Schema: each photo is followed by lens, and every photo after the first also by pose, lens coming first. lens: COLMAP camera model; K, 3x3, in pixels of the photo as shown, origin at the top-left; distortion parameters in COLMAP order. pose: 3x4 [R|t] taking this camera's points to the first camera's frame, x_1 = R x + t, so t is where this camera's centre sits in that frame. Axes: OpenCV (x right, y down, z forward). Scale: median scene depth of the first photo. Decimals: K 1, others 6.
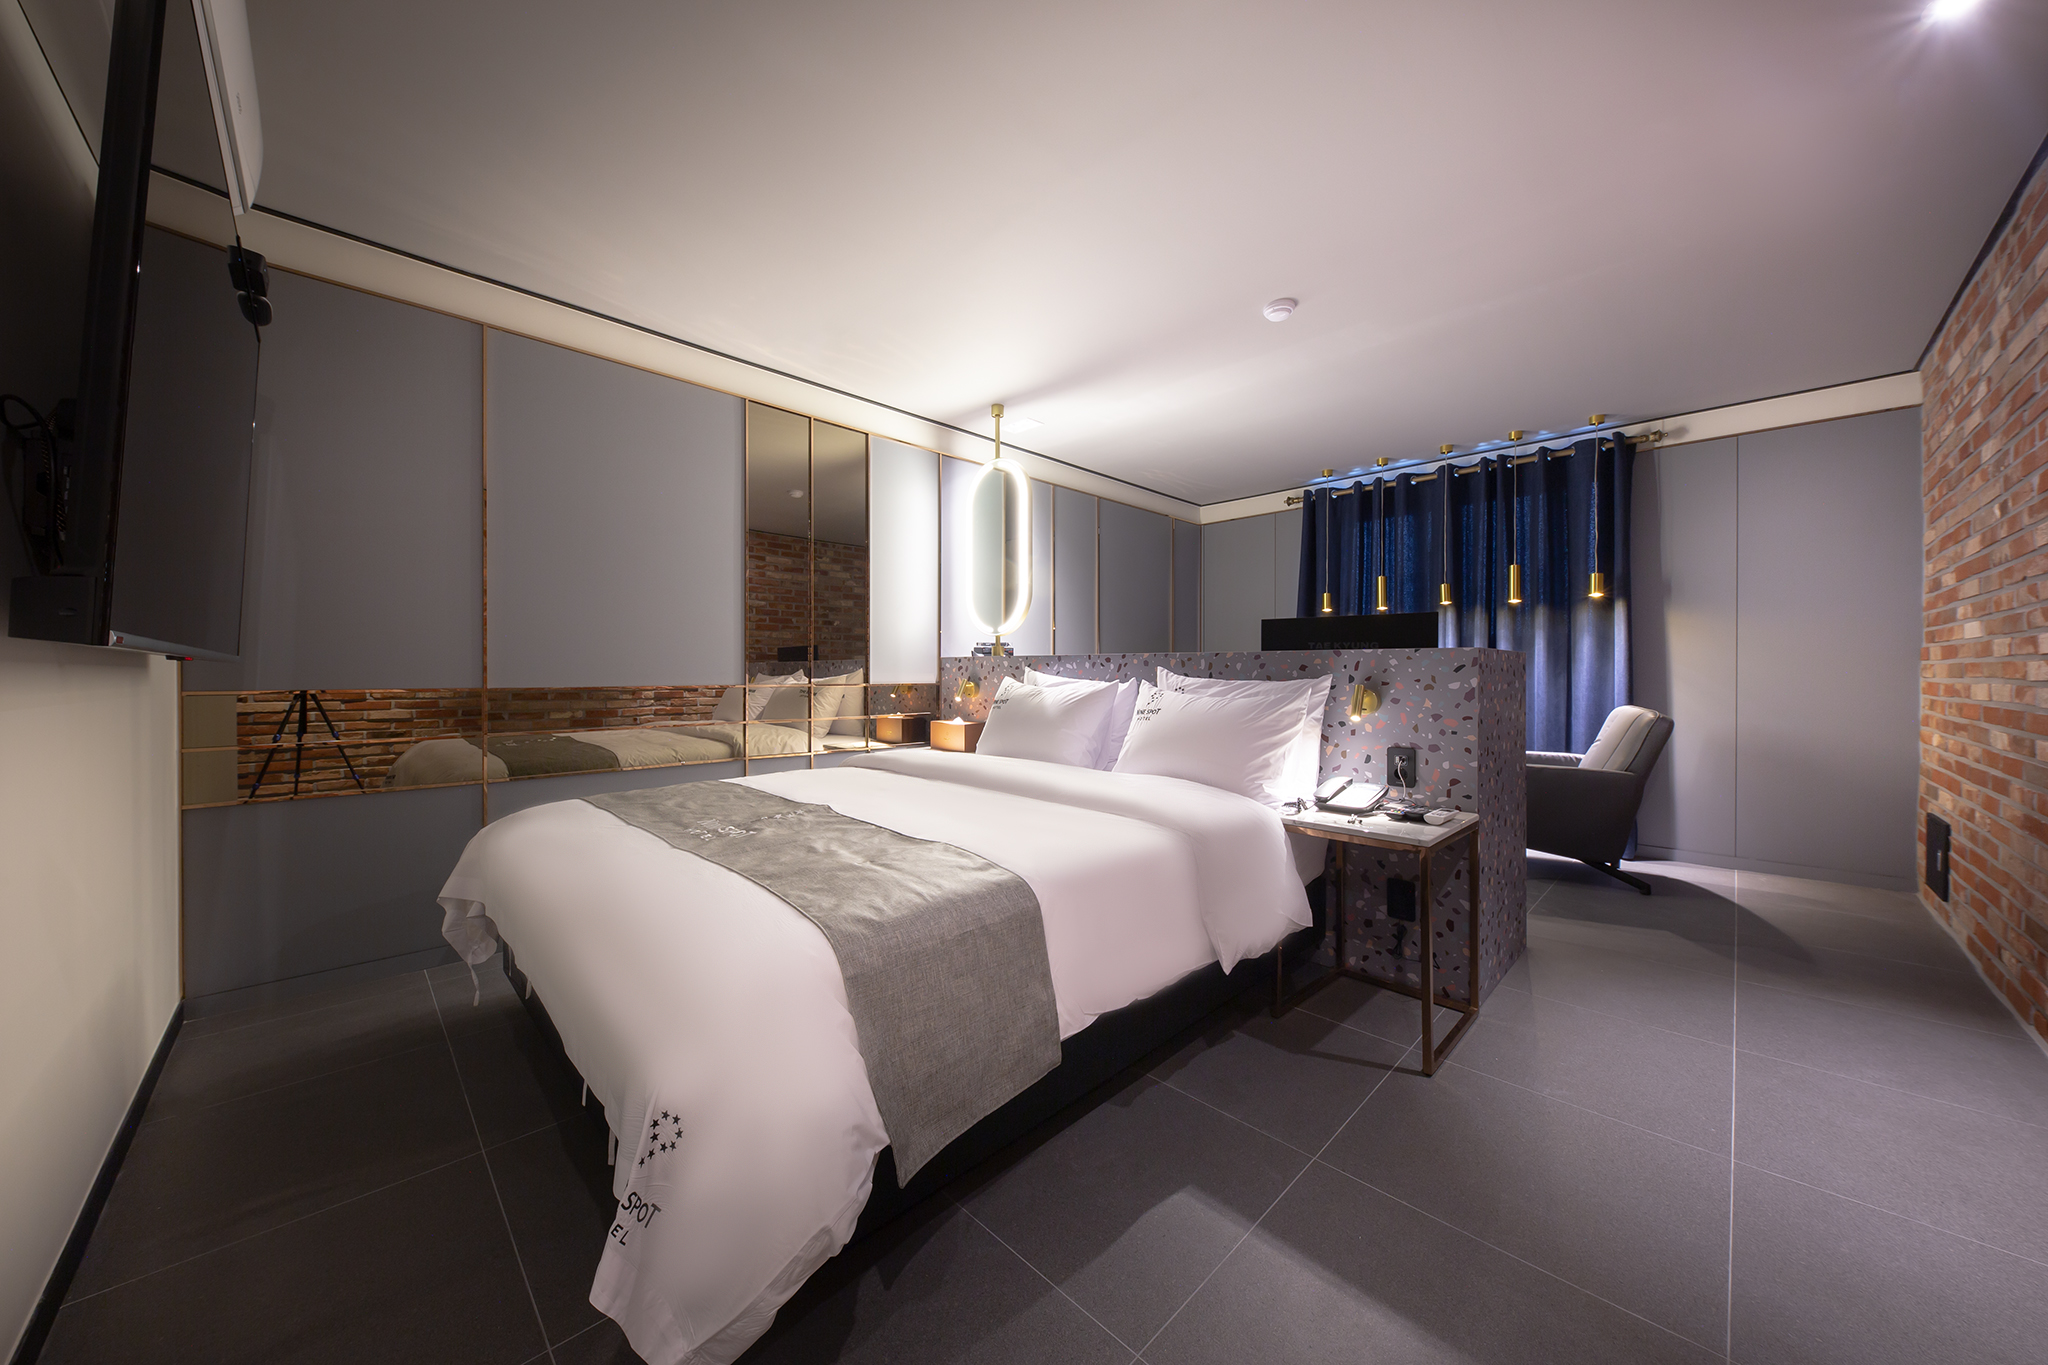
lens RADIAL K [[709.6, 0, 1023.1], [0, 709.6, 676.5], [0, 0, 1]] dist [0.013440, -0.005753]
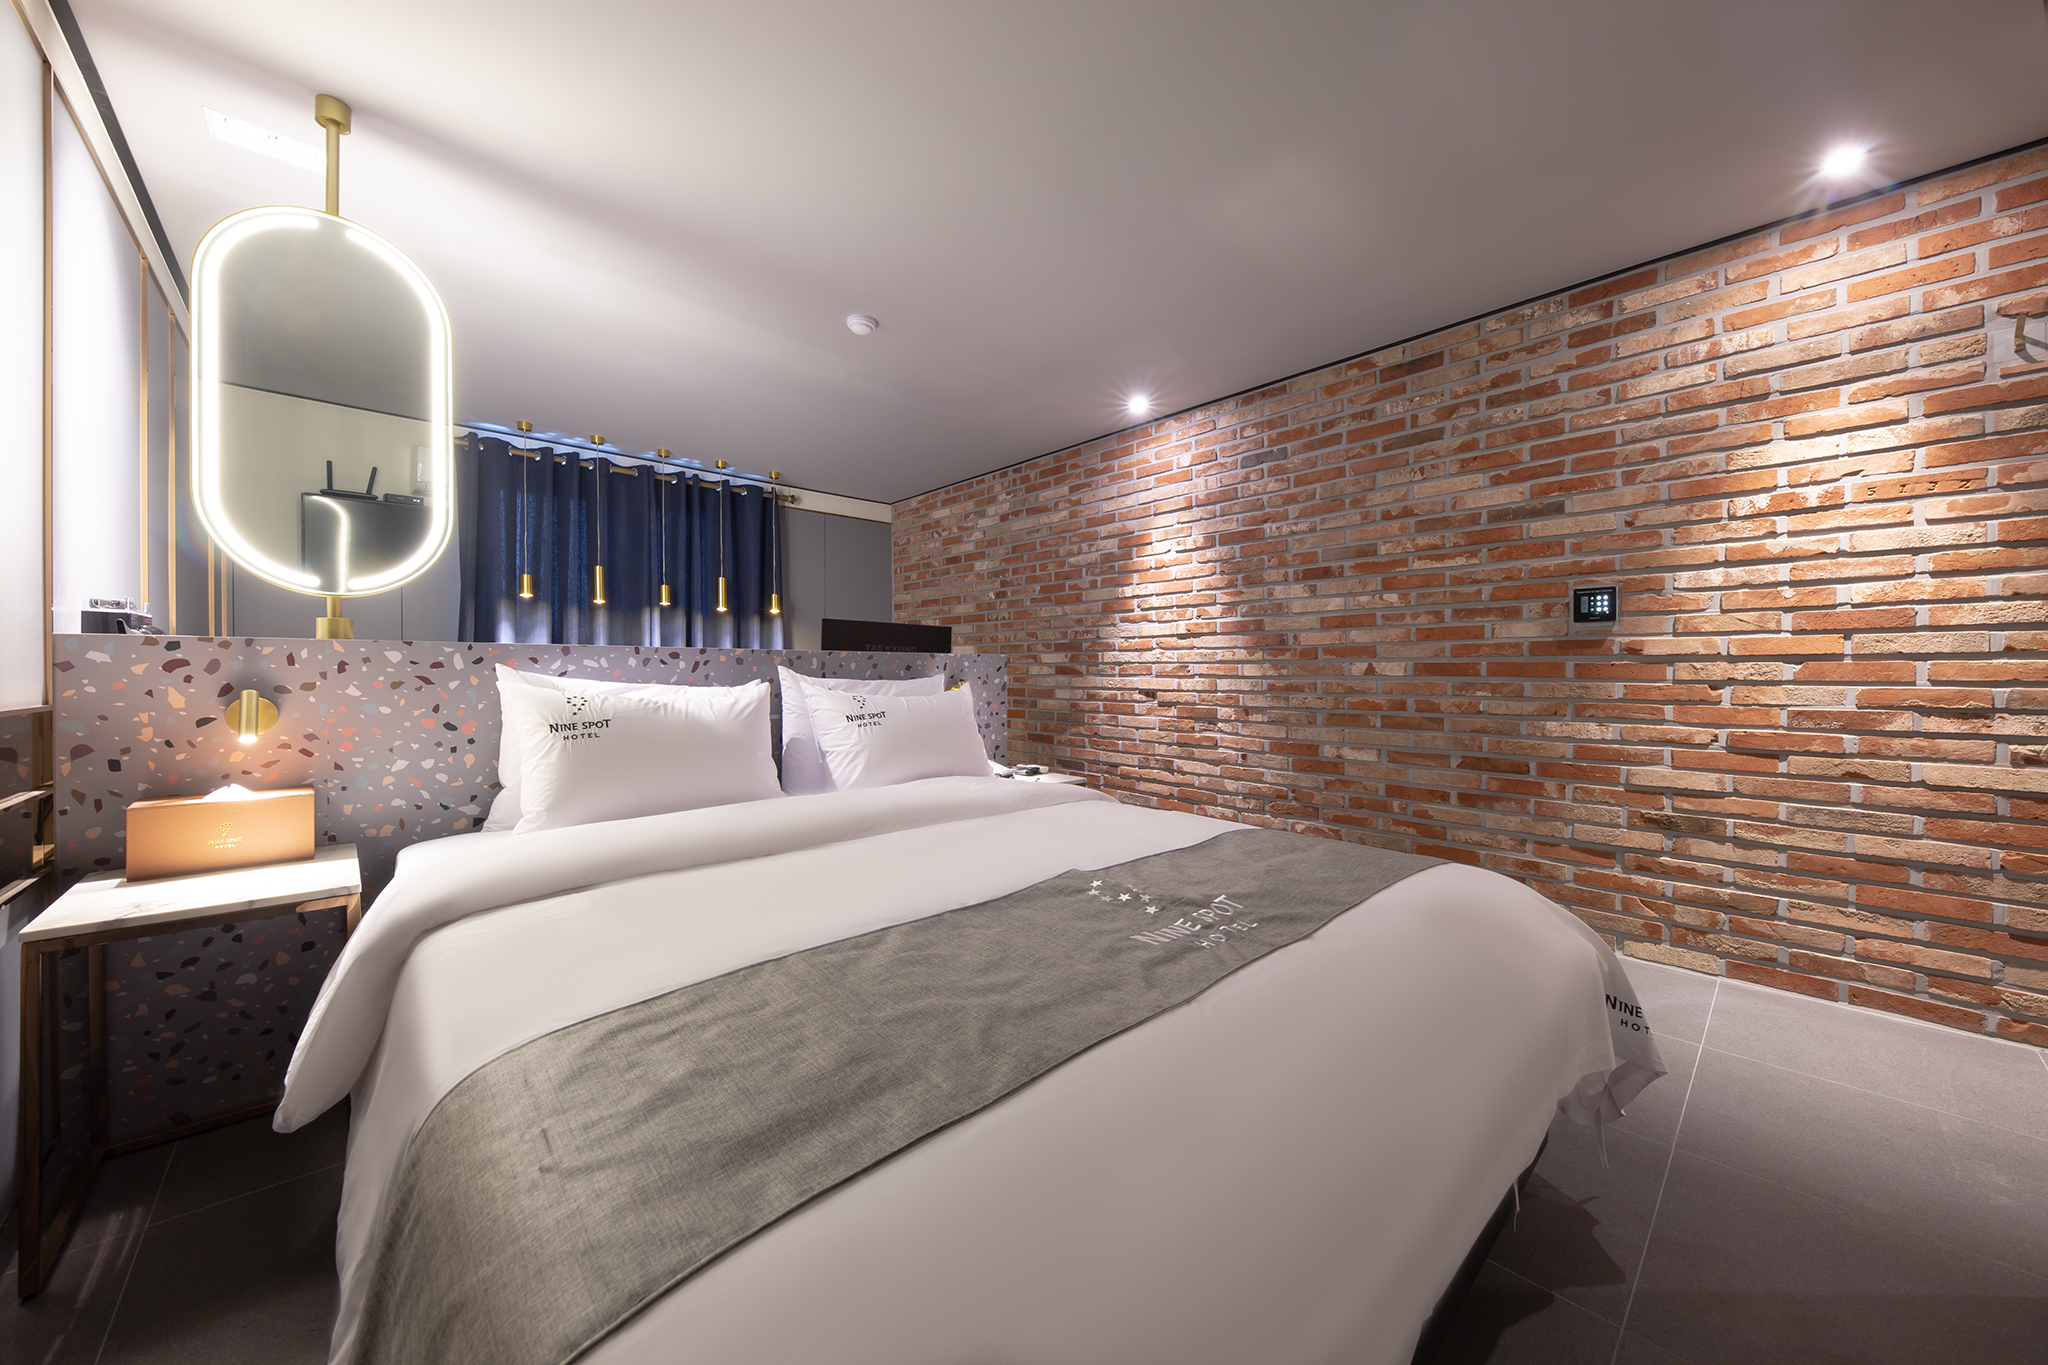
lens RADIAL K [[718.3, 0, 1024.0], [0, 718.3, 682.5], [0, 0, 1]] dist [0.000338, -0.000004]
pose [[0.028211, -0.018608, 0.999429, -0.503074], [0.006175, 0.999811, 0.018441, -0.006312], [-0.999583, 0.005651, 0.028321, 0.535179]]
